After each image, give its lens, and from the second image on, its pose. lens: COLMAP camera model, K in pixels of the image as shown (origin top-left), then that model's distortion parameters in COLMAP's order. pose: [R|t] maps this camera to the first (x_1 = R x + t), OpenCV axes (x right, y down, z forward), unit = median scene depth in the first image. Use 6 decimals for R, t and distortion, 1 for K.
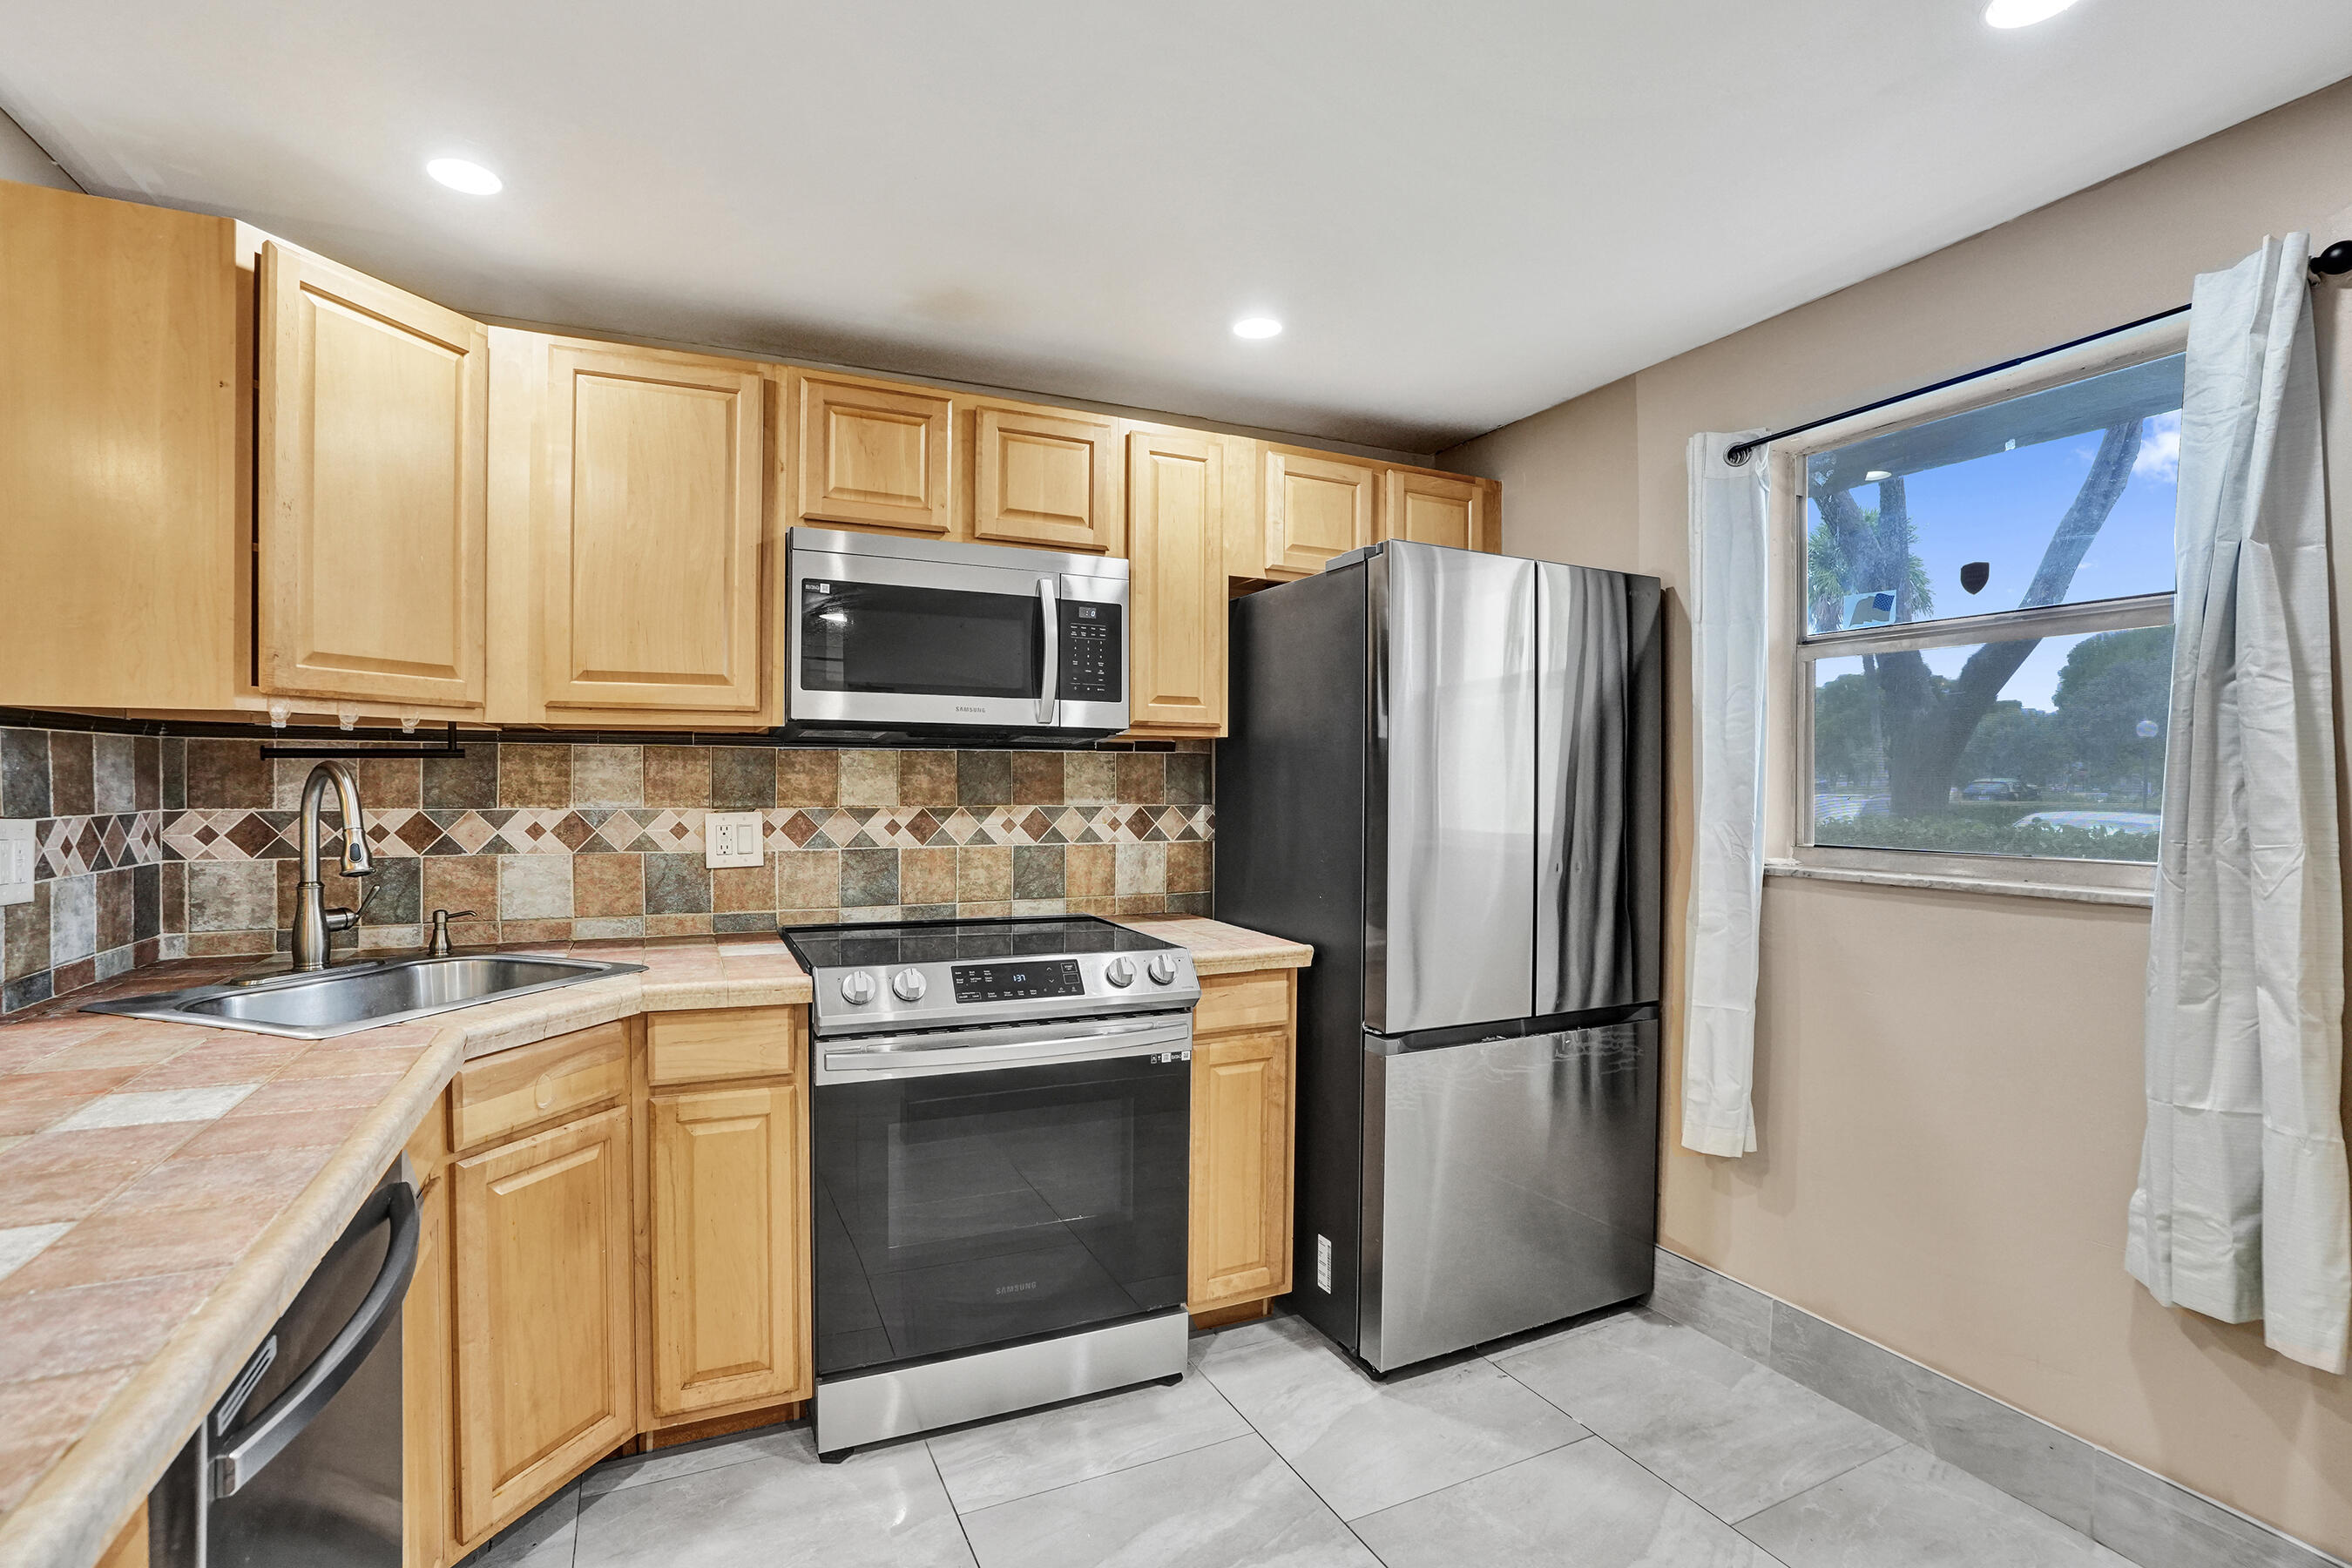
lens RADIAL K [[1095.8, 0, 1166.0], [0, 1095.8, 785.3], [0, 0, 1]] dist [-0.073465, 0.027762]
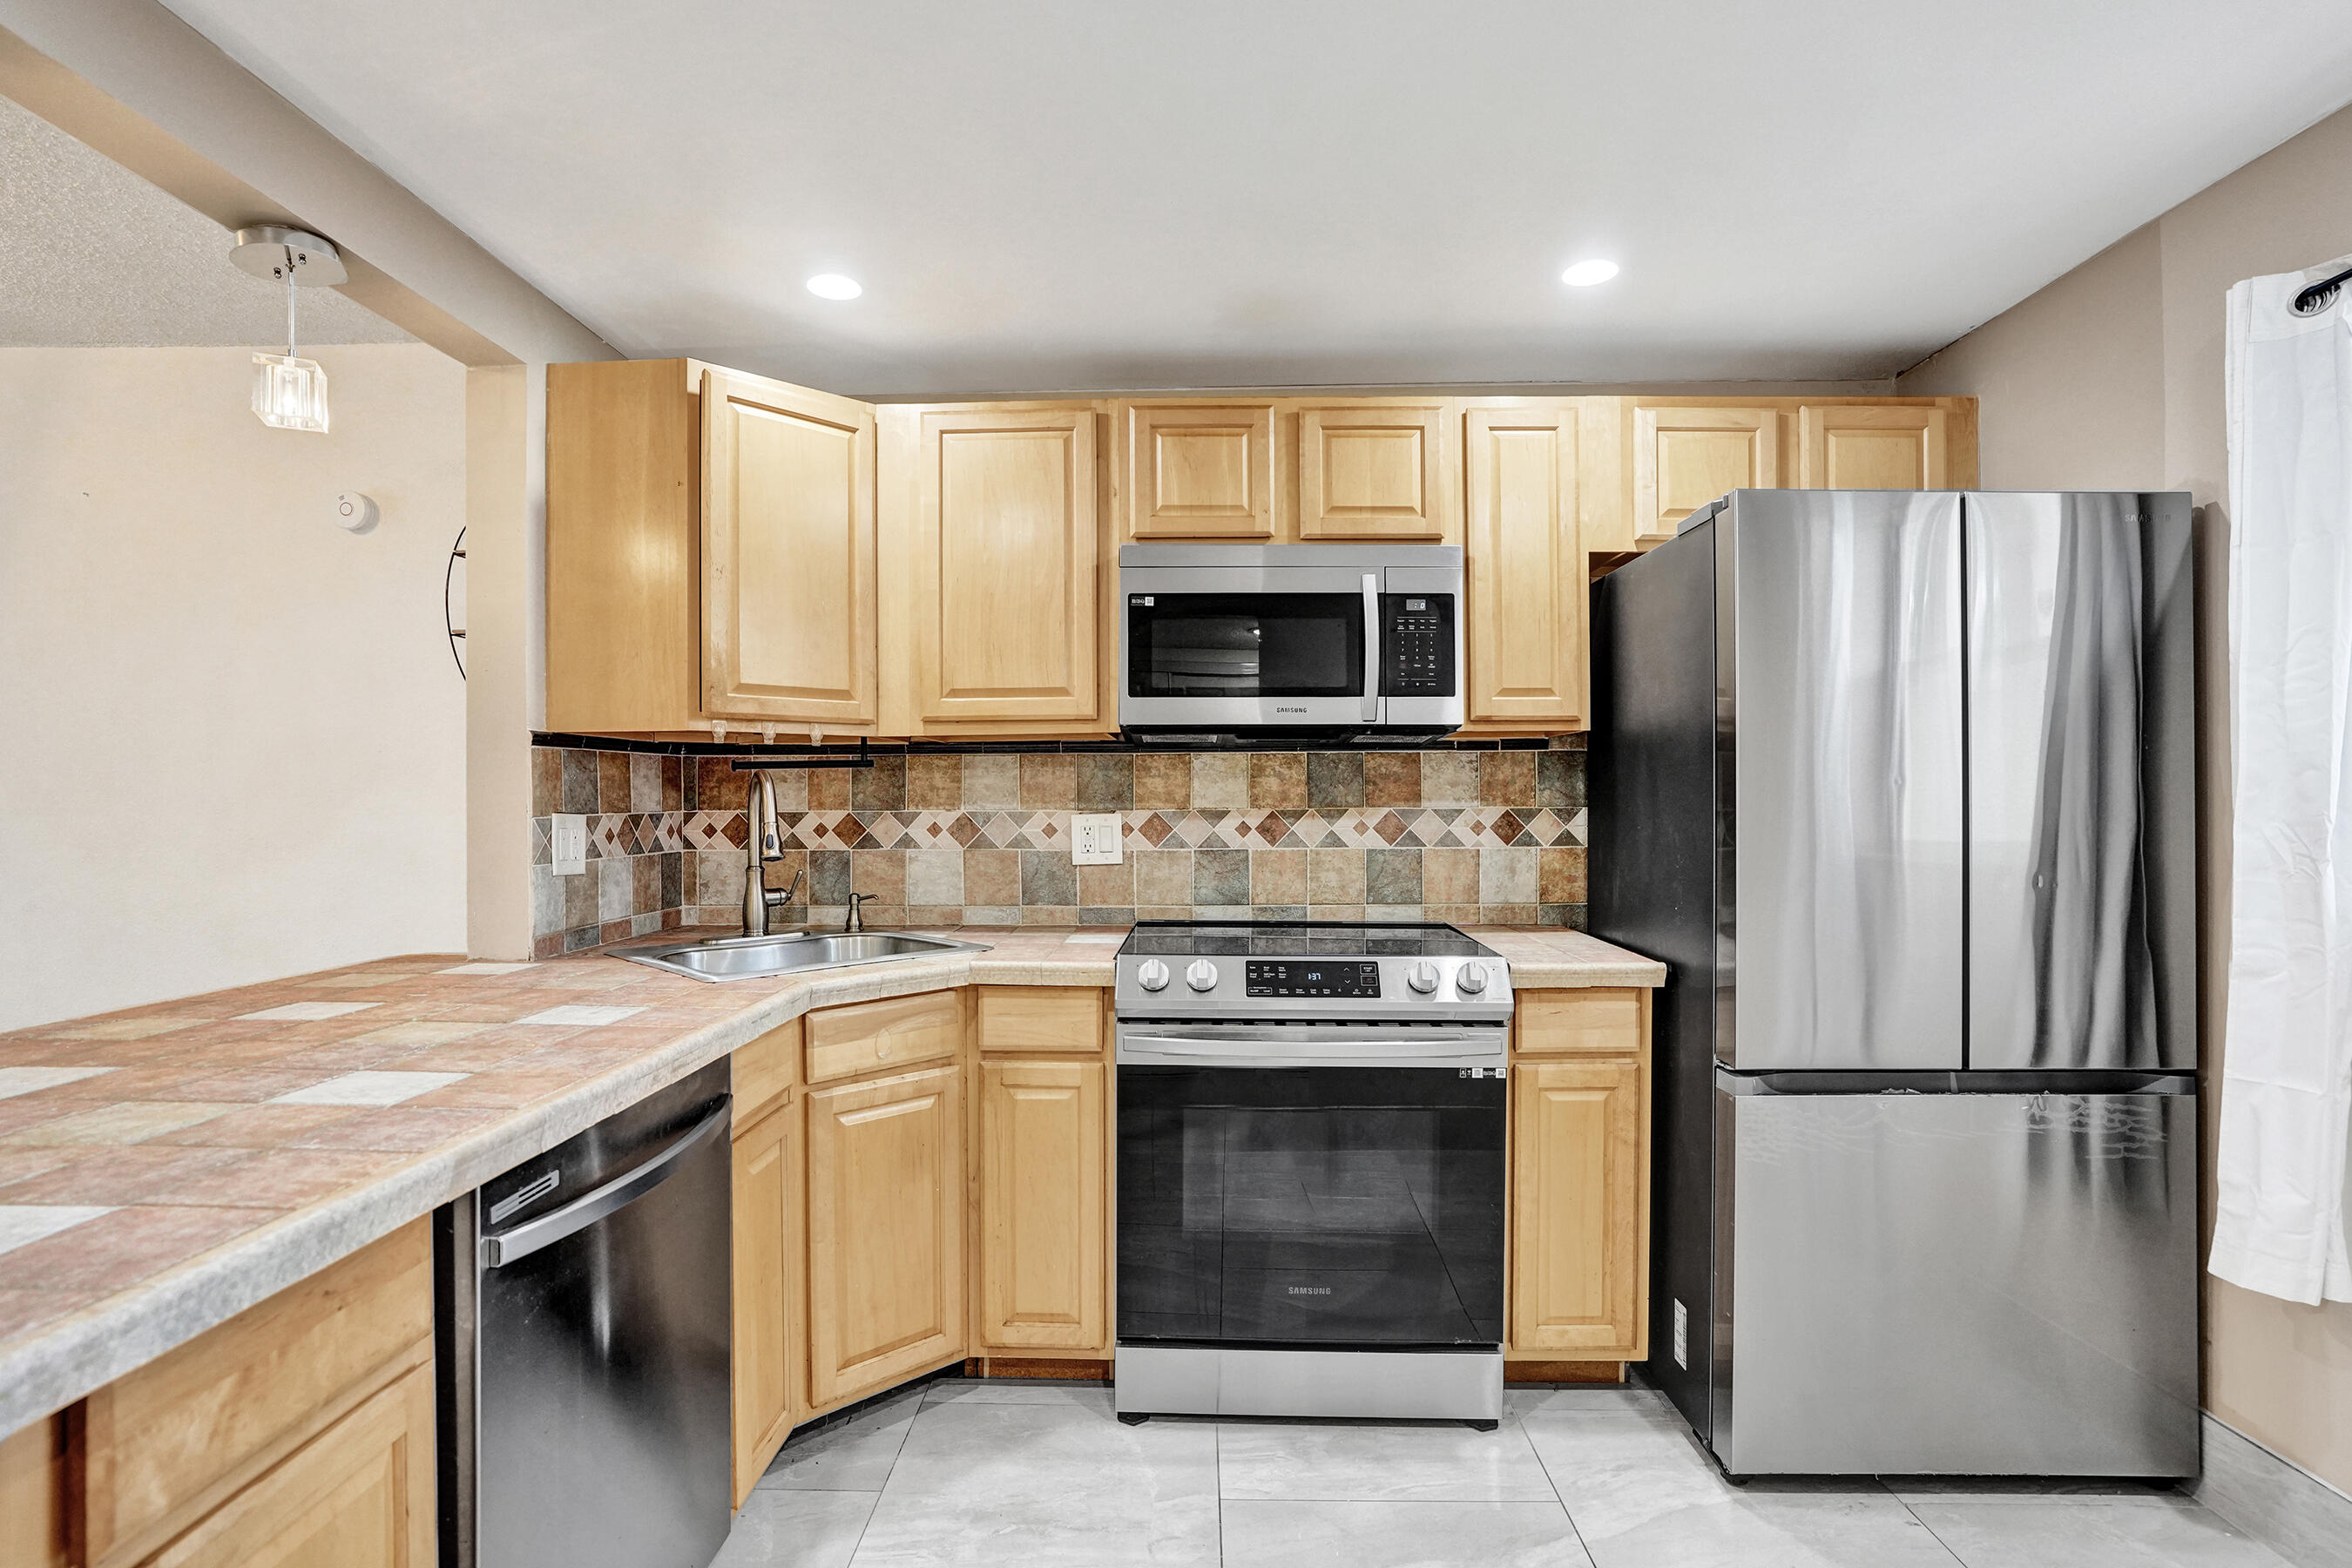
lens RADIAL K [[1135.2, 0, 1166.6], [0, 1135.2, 791.4], [0, 0, 1]] dist [-0.064645, 0.033136]
pose [[0.891333, -0.011387, -0.453207, 0.189033], [0.006903, 0.999910, -0.011547, 0.016711], [0.453297, 0.007164, 0.891331, 0.018185]]
